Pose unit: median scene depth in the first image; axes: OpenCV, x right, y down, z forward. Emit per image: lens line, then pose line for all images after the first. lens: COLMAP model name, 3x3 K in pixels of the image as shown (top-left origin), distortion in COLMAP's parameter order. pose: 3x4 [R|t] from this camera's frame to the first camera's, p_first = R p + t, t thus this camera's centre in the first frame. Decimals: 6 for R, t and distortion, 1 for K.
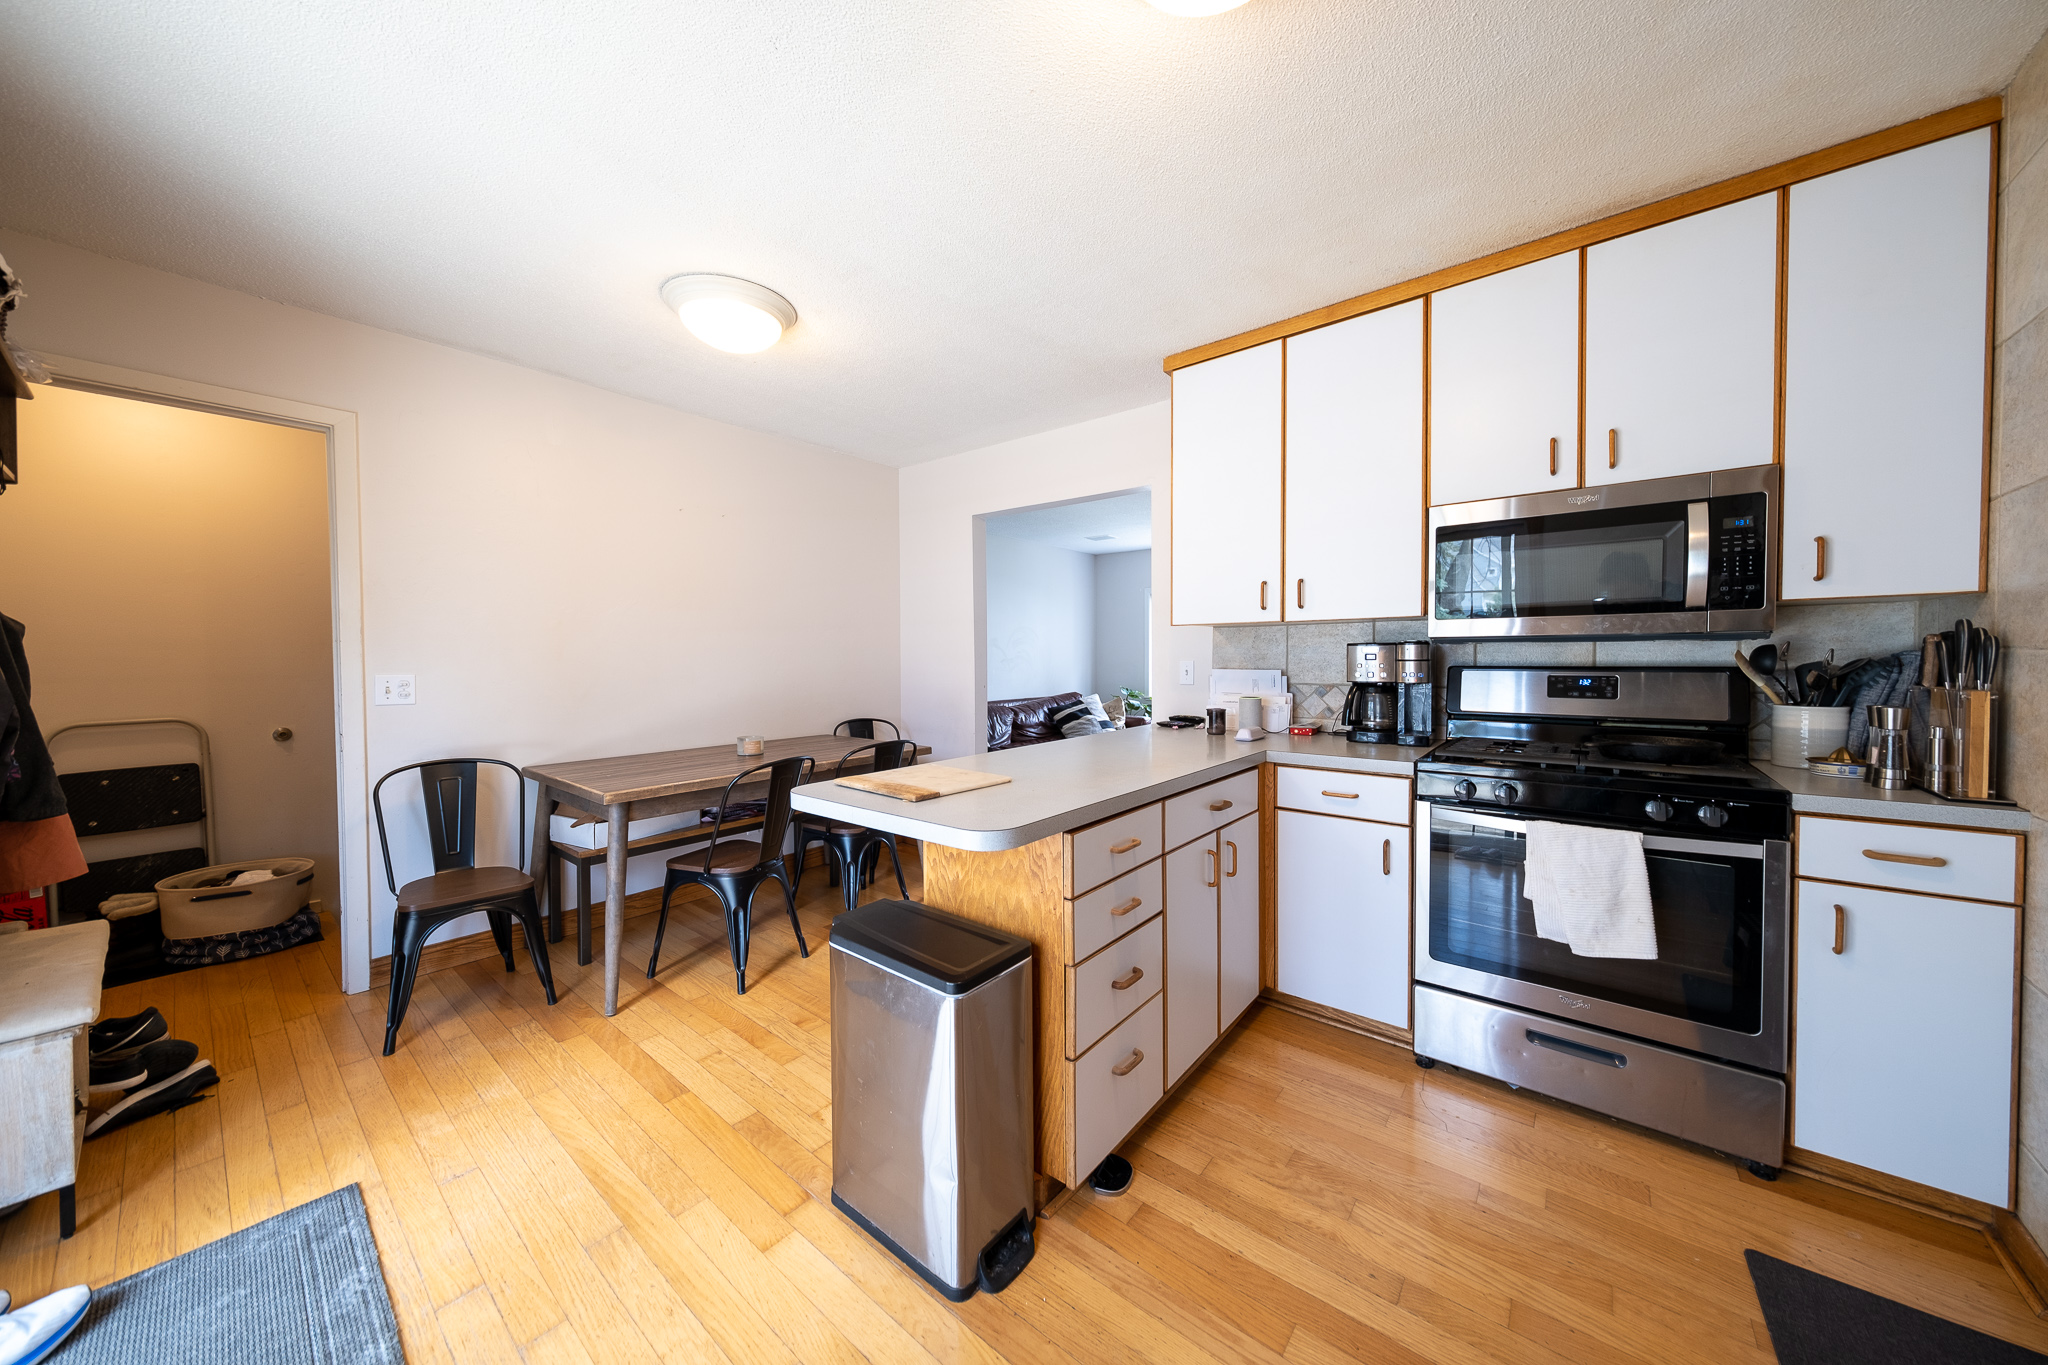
lens RADIAL K [[689.1, 0, 1031.3], [0, 689.1, 672.4], [0, 0, 1]] dist [0.006264, -0.000369]
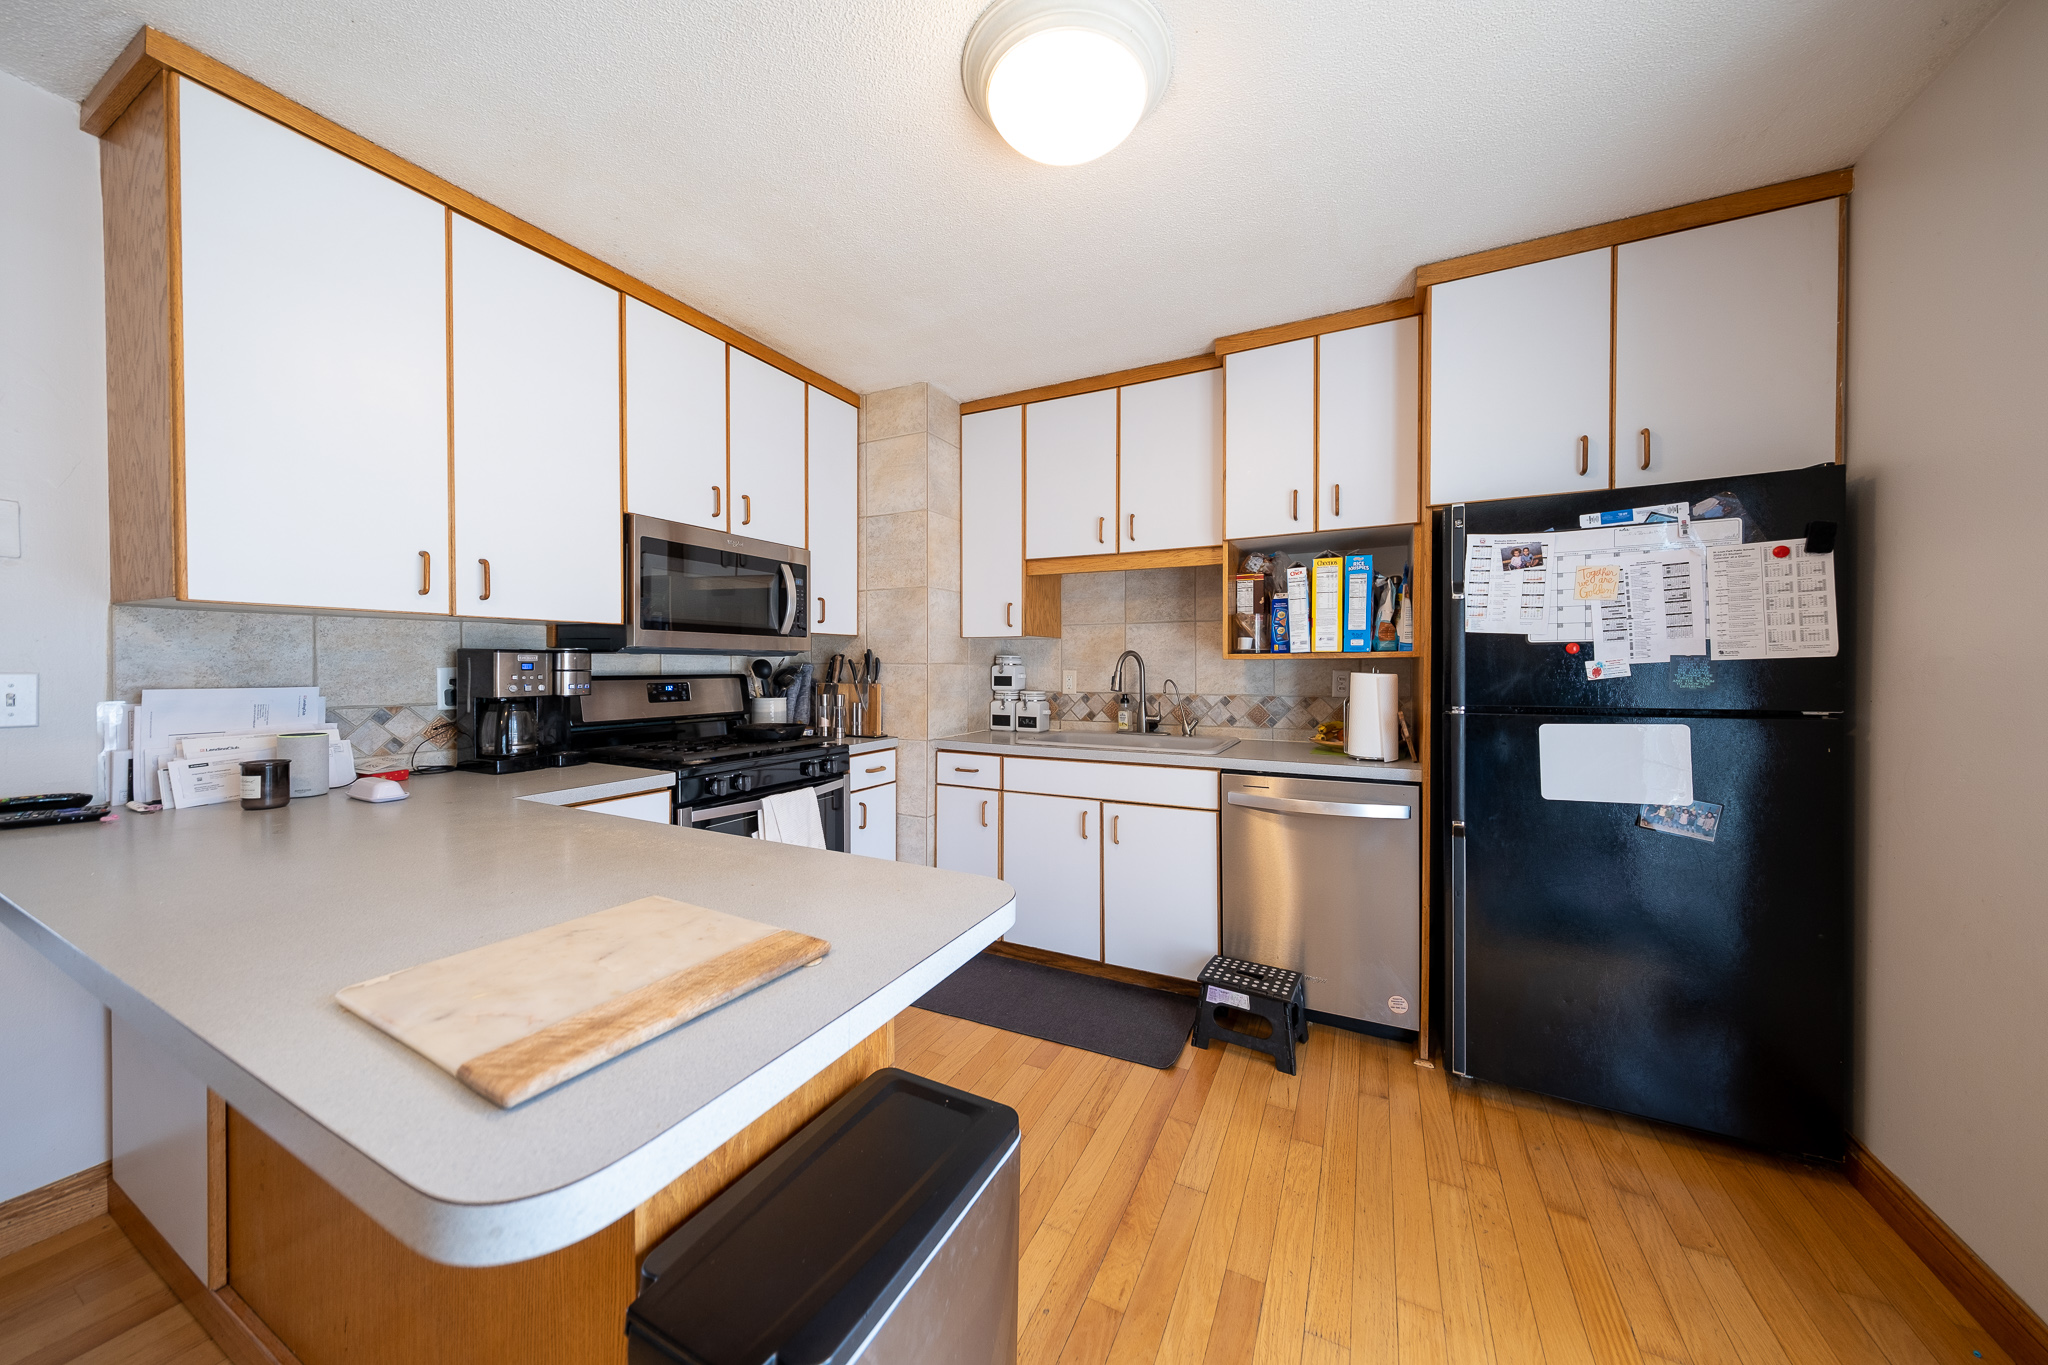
lens RADIAL K [[689.1, 0, 1027.0], [0, 689.1, 670.1], [0, 0, 1]] dist [0.006264, -0.000369]
pose [[-0.207133, -0.003606, 0.978306, -0.525351], [0.019945, 0.999770, 0.007908, -0.014941], [-0.978109, 0.021150, -0.207014, 0.696040]]
